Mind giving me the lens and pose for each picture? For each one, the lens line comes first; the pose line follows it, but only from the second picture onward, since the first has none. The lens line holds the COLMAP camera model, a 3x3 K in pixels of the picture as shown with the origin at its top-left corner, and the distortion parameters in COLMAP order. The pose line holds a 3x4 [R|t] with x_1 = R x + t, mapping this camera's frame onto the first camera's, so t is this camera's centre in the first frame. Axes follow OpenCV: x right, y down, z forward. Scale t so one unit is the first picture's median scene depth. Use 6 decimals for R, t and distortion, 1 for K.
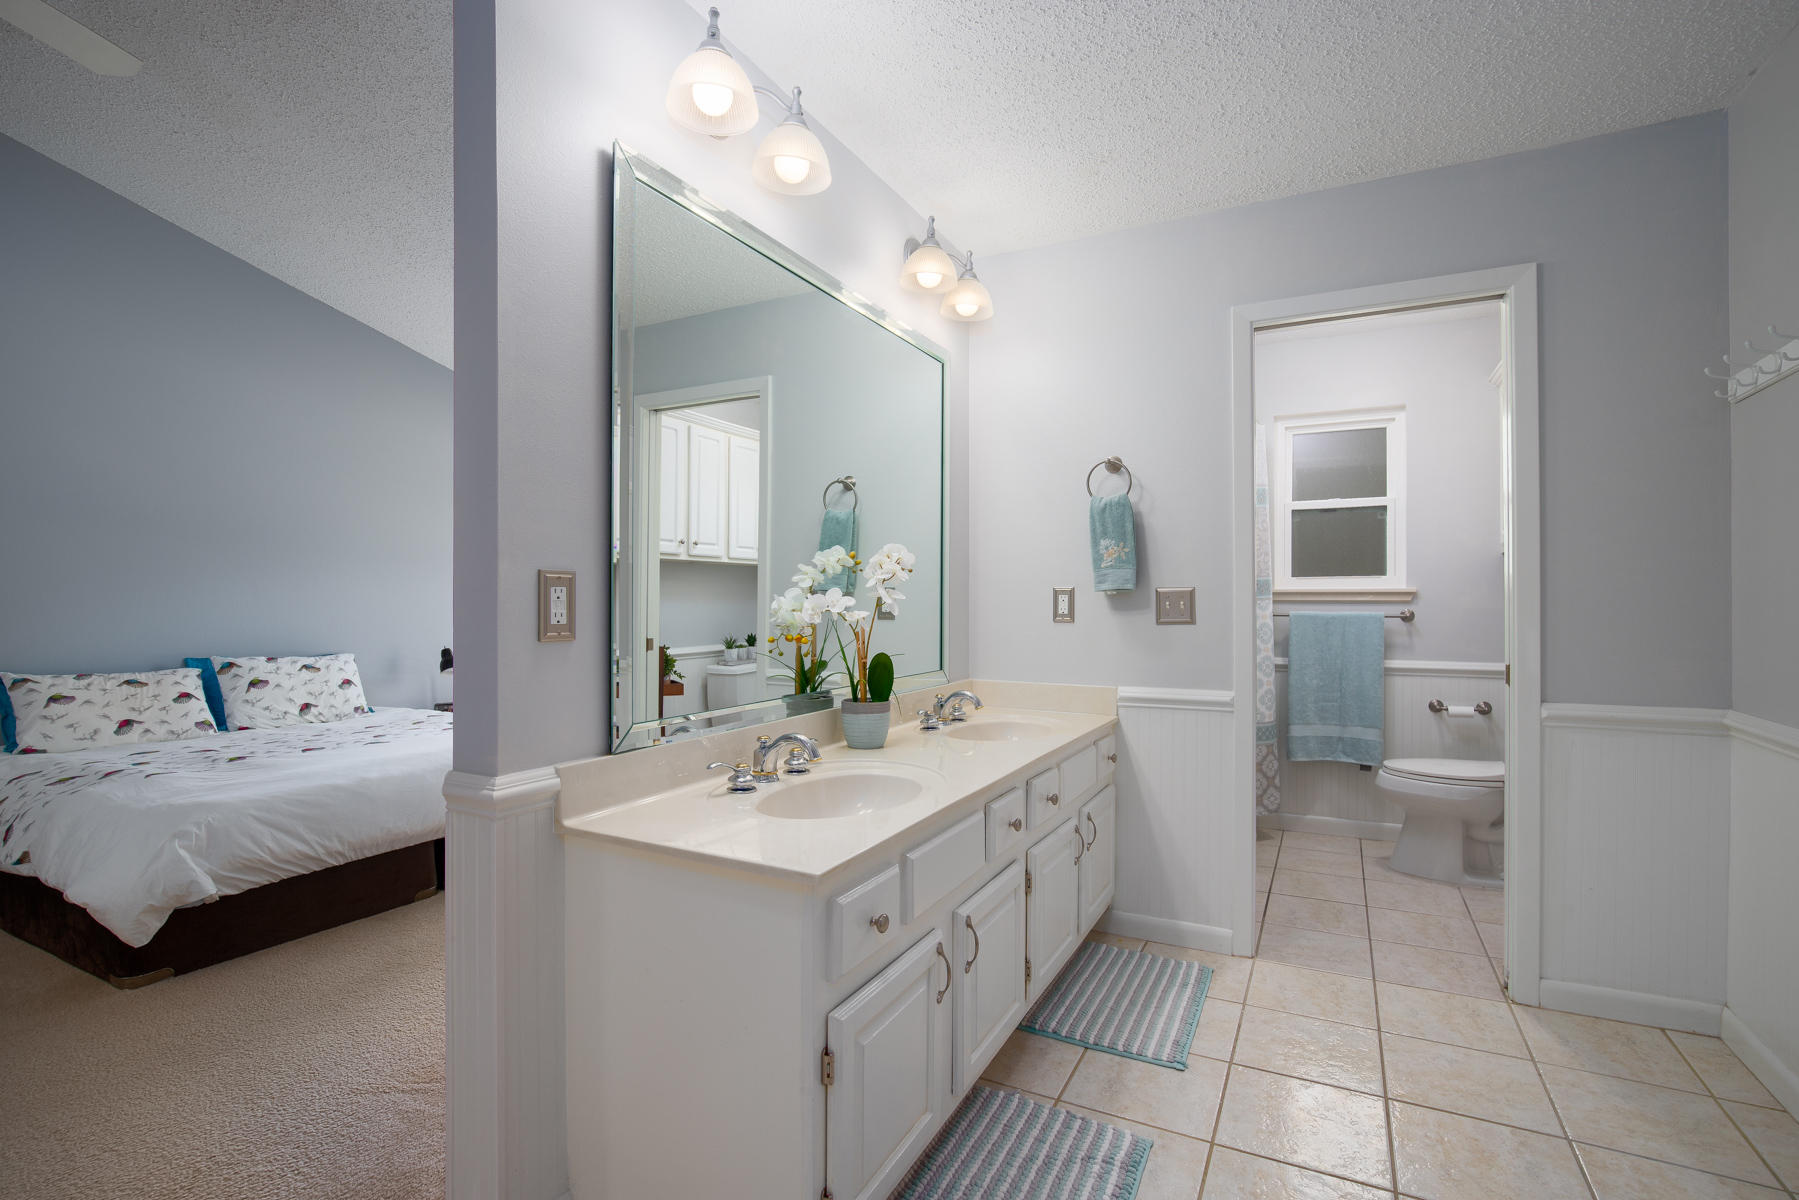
lens RADIAL K [[828.8, 0, 900.1], [0, 828.8, 600.4], [0, 0, 1]] dist [-0.021697, -0.000136]
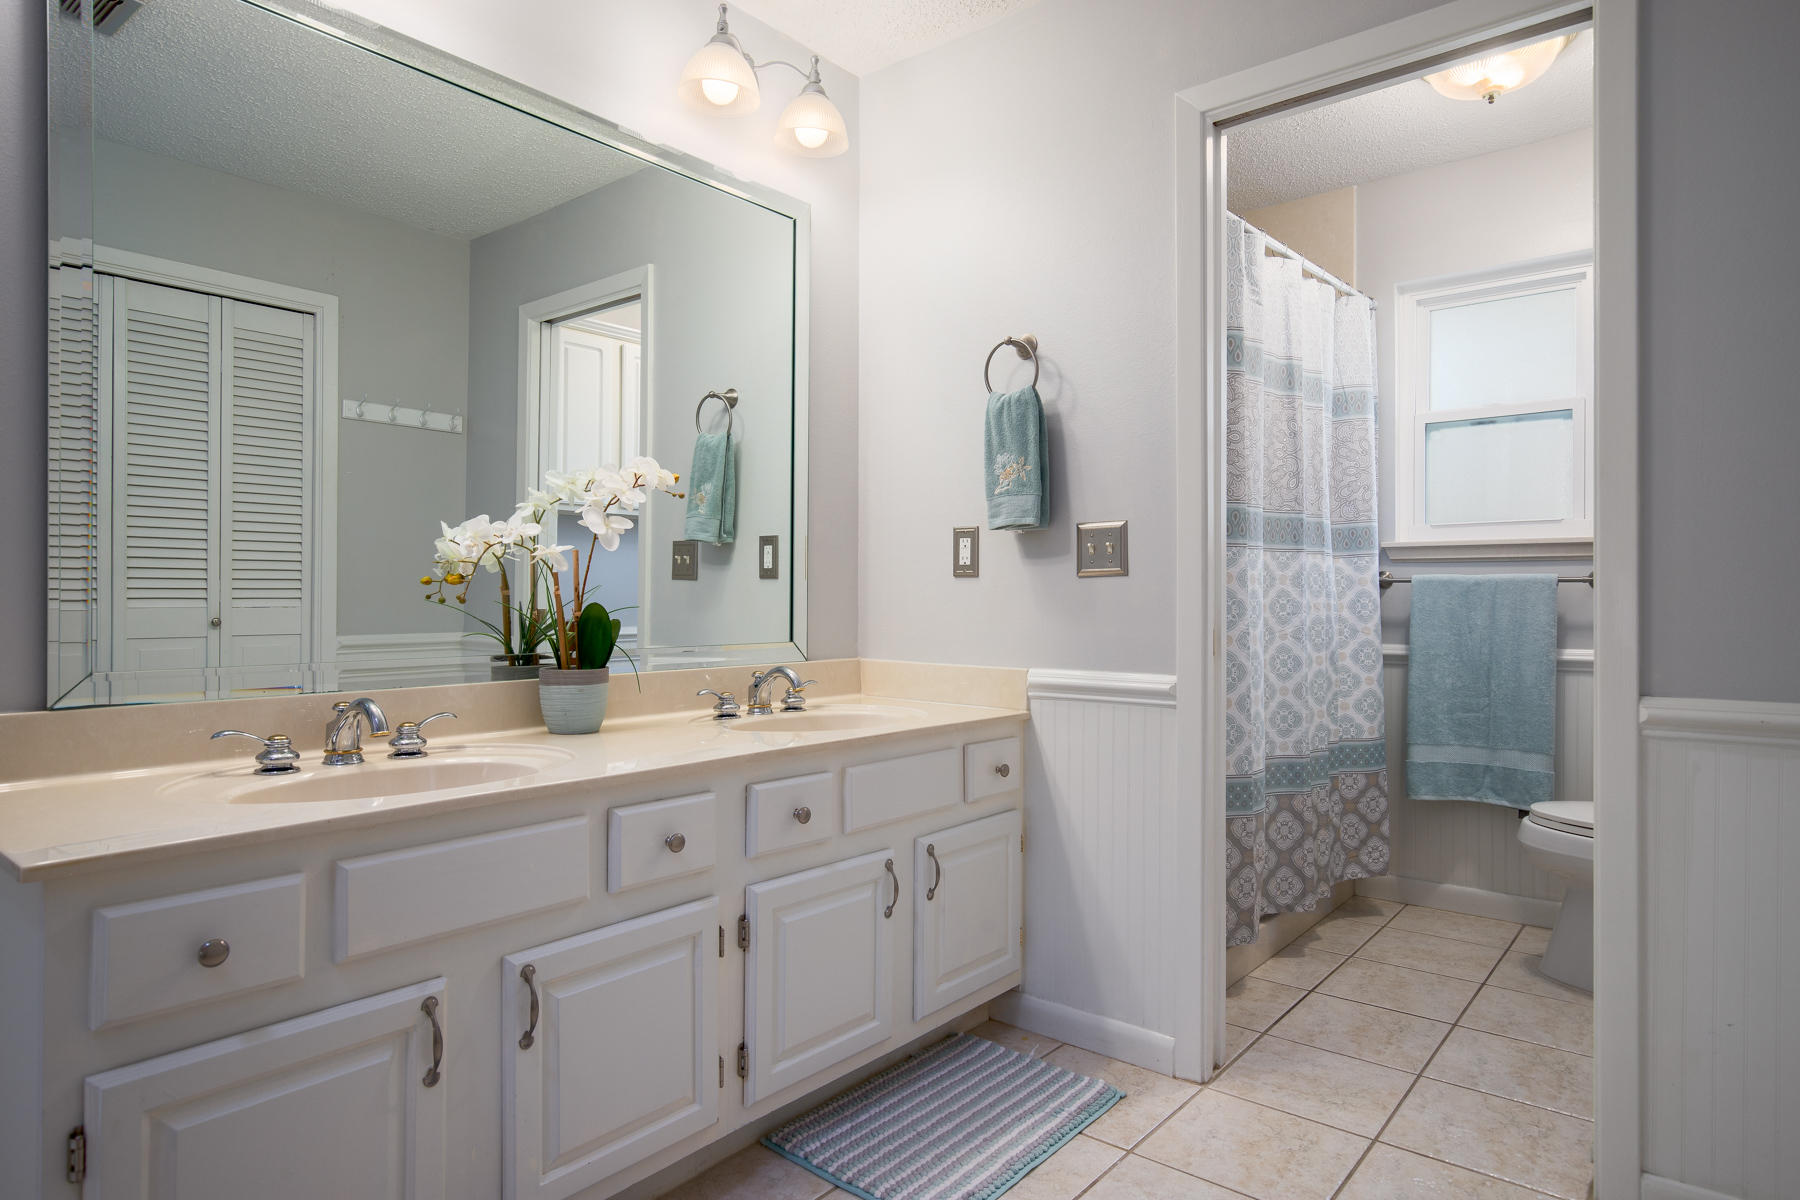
lens RADIAL K [[1036.4, 0, 900.7], [0, 1036.4, 596.7], [0, 0, 1]] dist [-0.002028, -0.000123]
pose [[0.978418, 0.003270, -0.206612, 0.341185], [-0.003332, 0.999994, 0.000048, 0.045317], [0.206611, 0.000641, 0.978423, 0.135701]]
